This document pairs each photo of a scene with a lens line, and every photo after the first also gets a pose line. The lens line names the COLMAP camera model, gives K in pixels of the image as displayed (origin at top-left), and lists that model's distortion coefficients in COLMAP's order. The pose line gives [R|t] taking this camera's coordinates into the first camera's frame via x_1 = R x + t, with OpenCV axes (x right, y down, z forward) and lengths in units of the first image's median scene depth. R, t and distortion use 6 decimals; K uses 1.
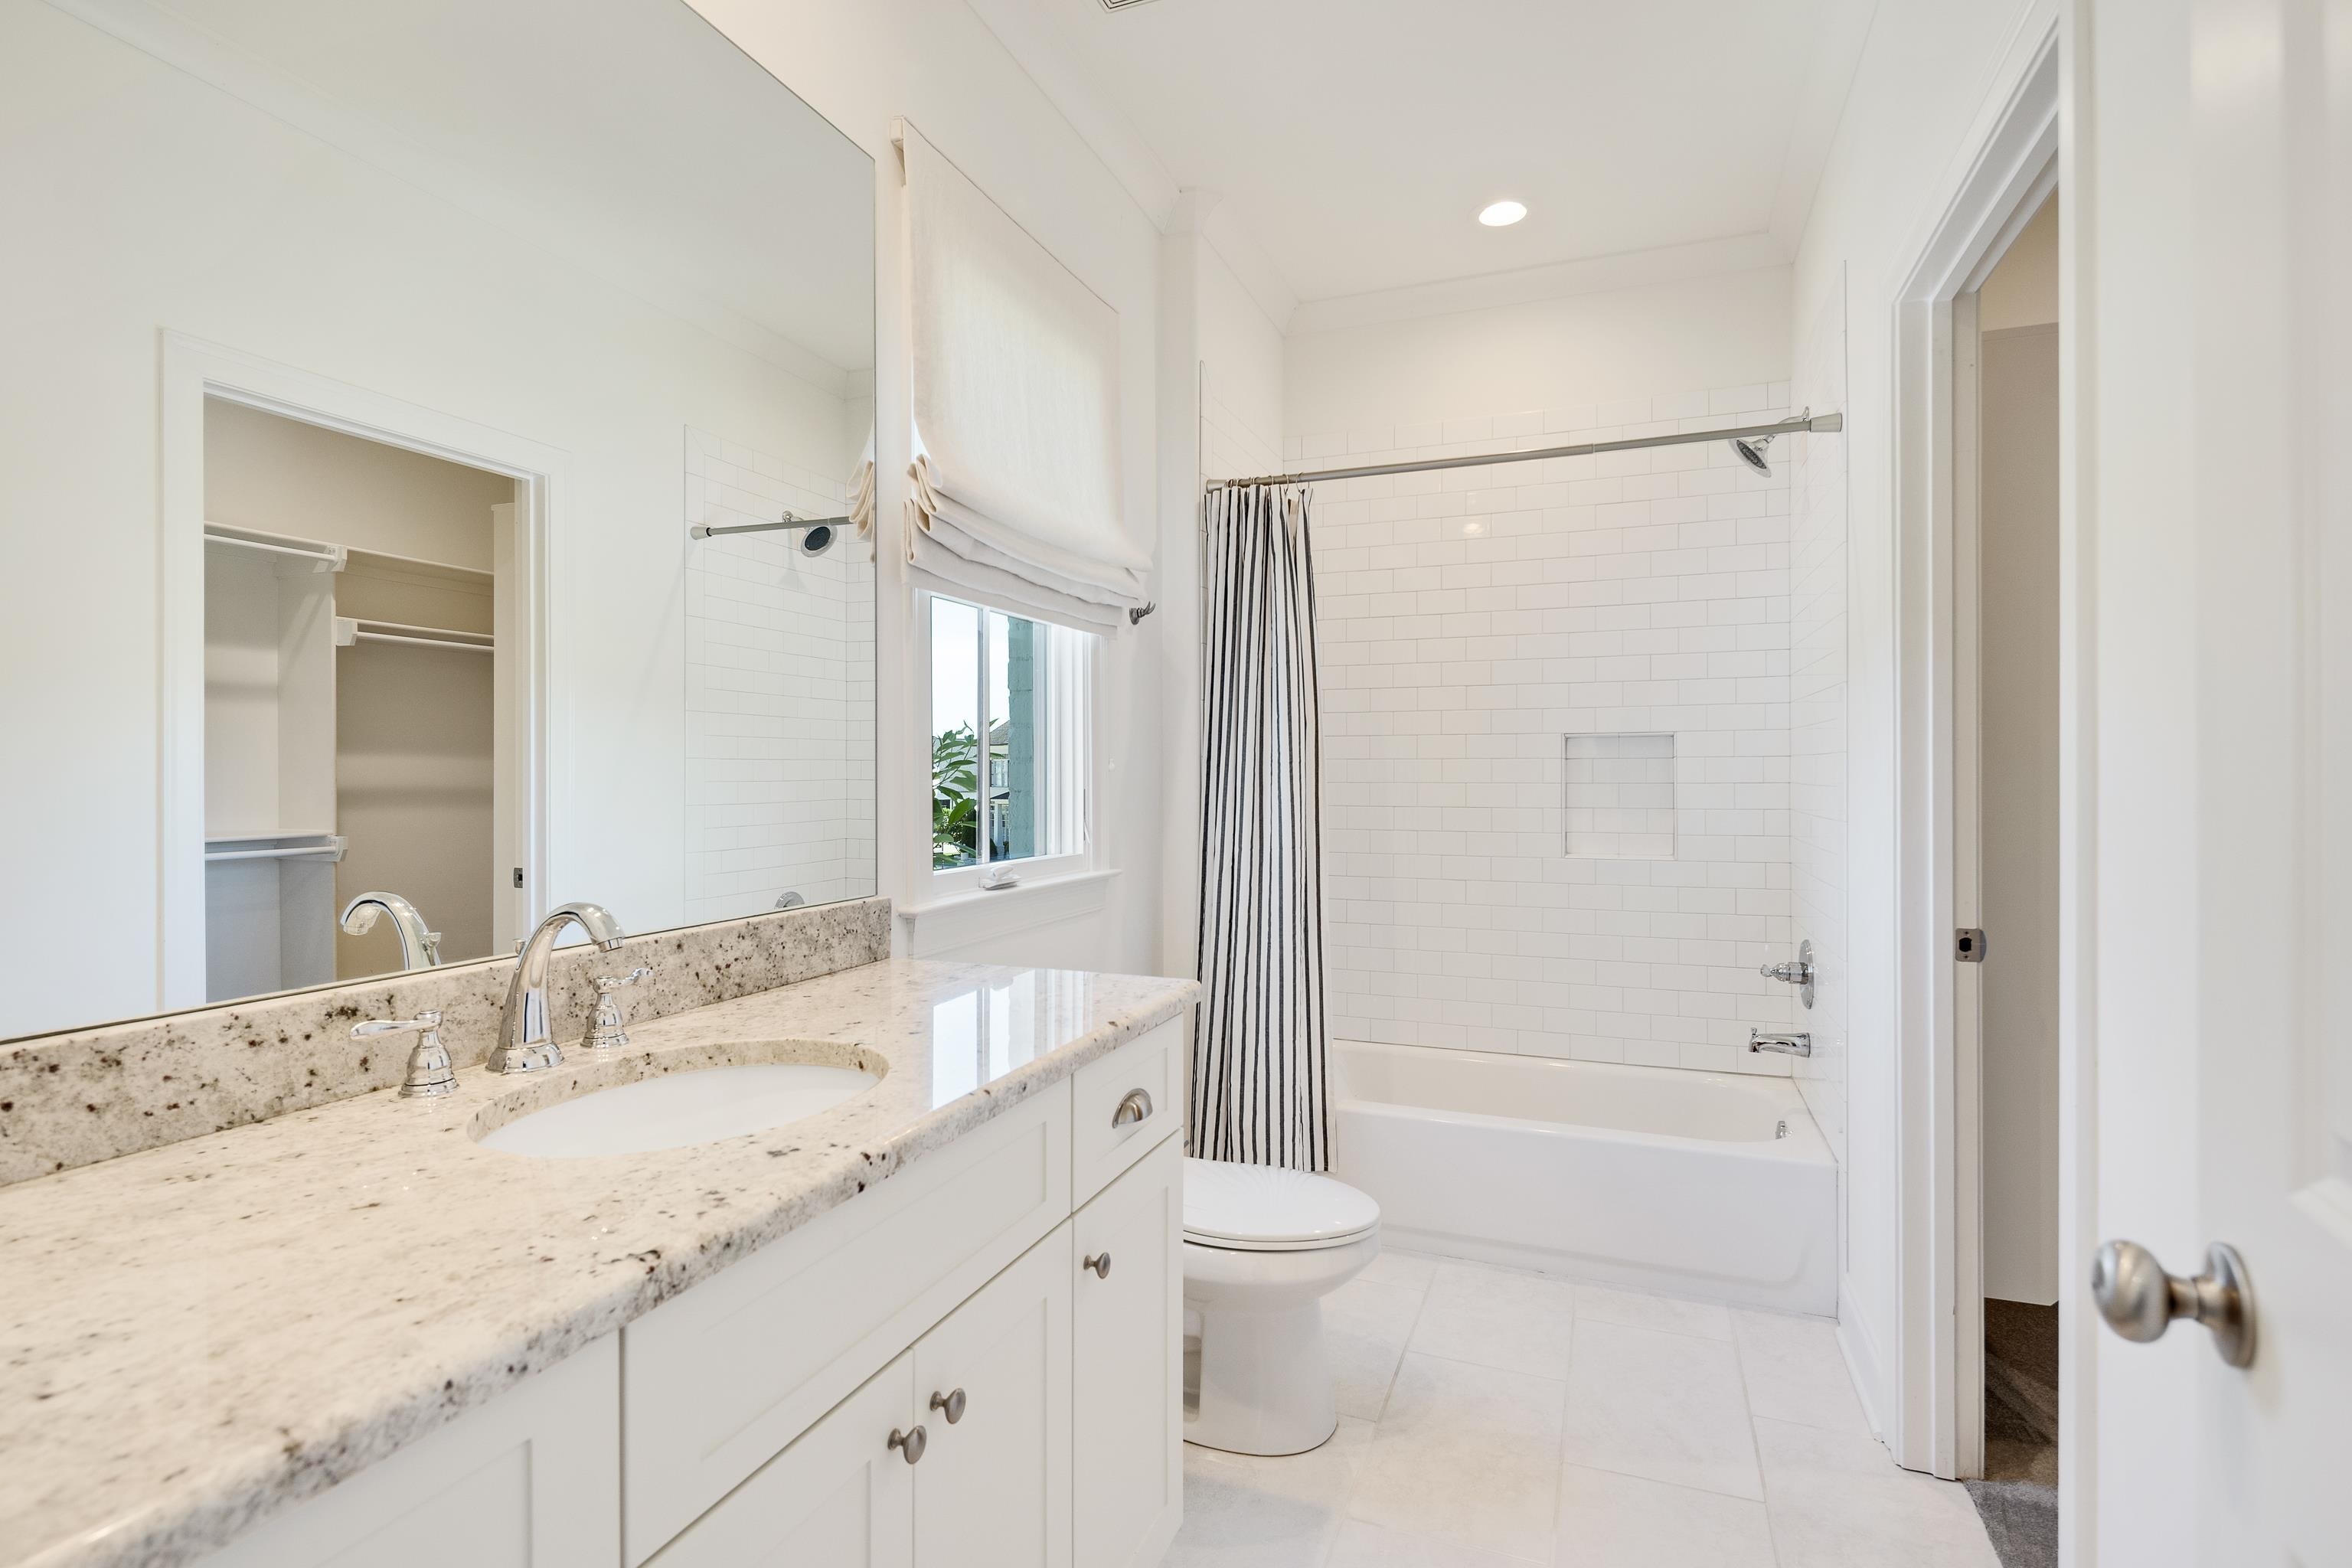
lens RADIAL K [[1174.4, 0, 1184.9], [0, 1174.4, 778.0], [0, 0, 1]] dist [0.000507, -0.000031]
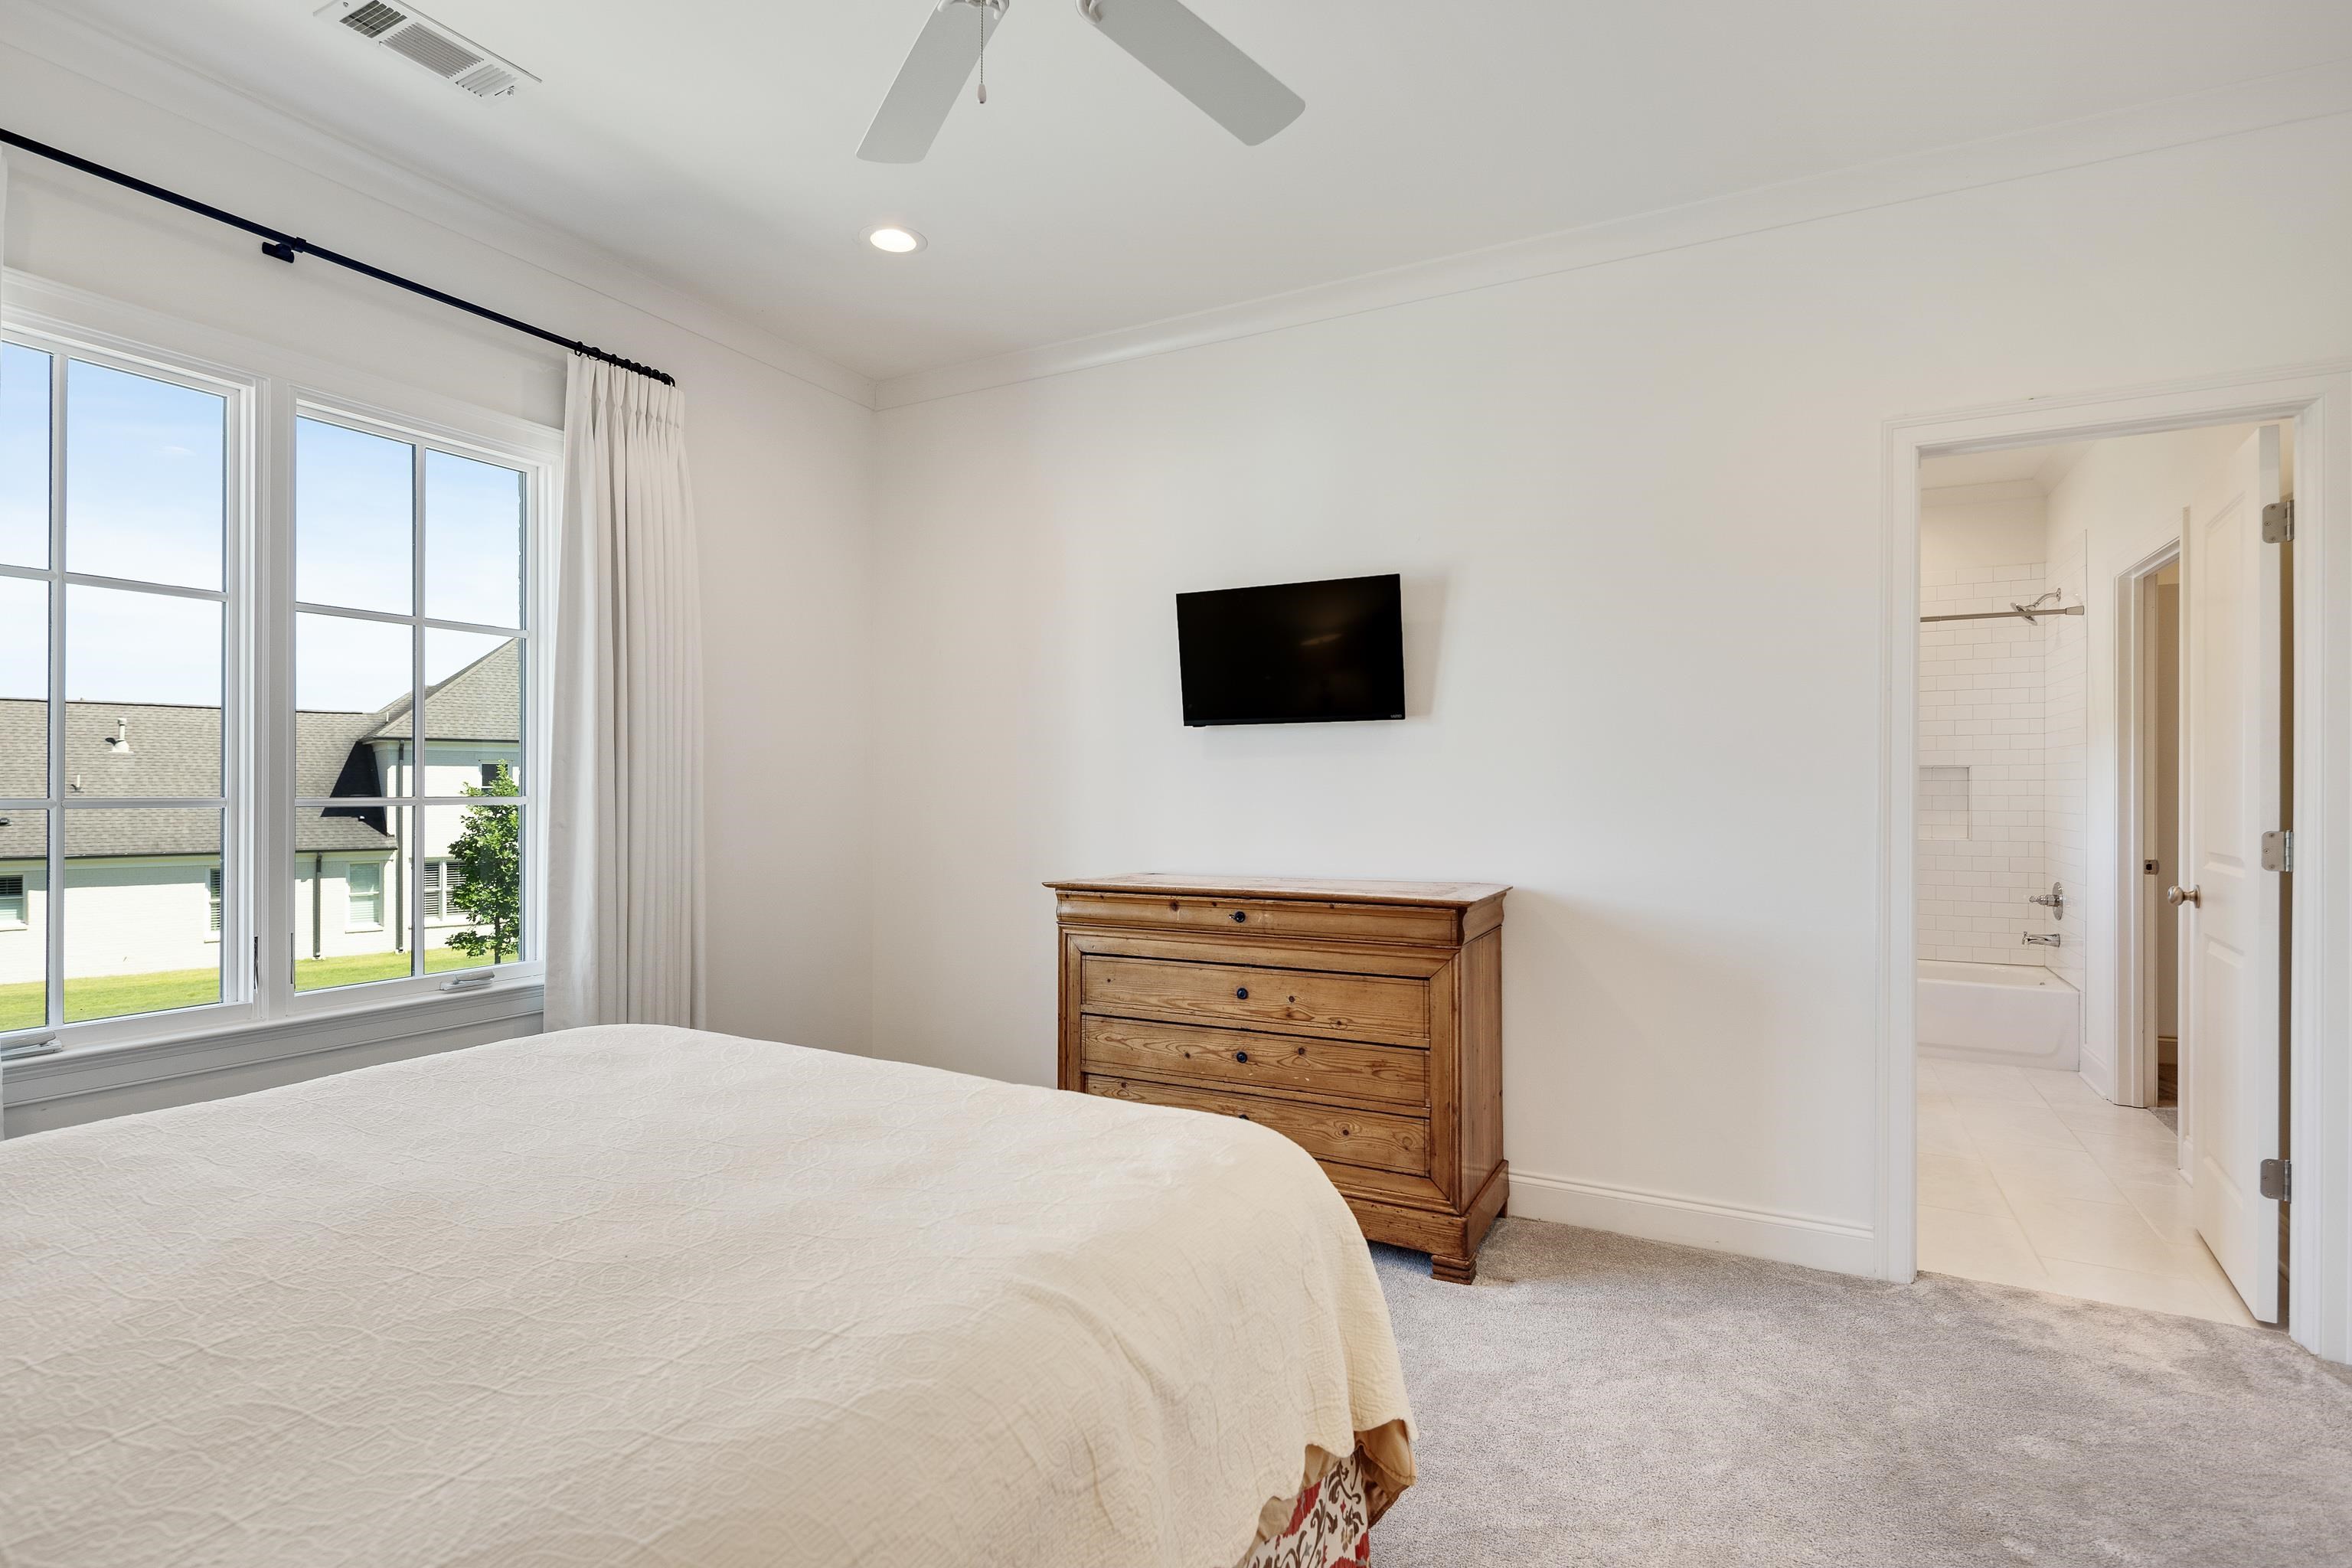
lens RADIAL K [[1174.4, 0, 1177.4], [0, 1174.4, 790.9], [0, 0, 1]] dist [0.000507, -0.000031]
pose [[0.993038, 0.004505, -0.117710, -0.697862], [-0.004654, 0.999989, -0.000994, 0.006268], [0.117704, 0.001535, 0.993048, -1.103500]]
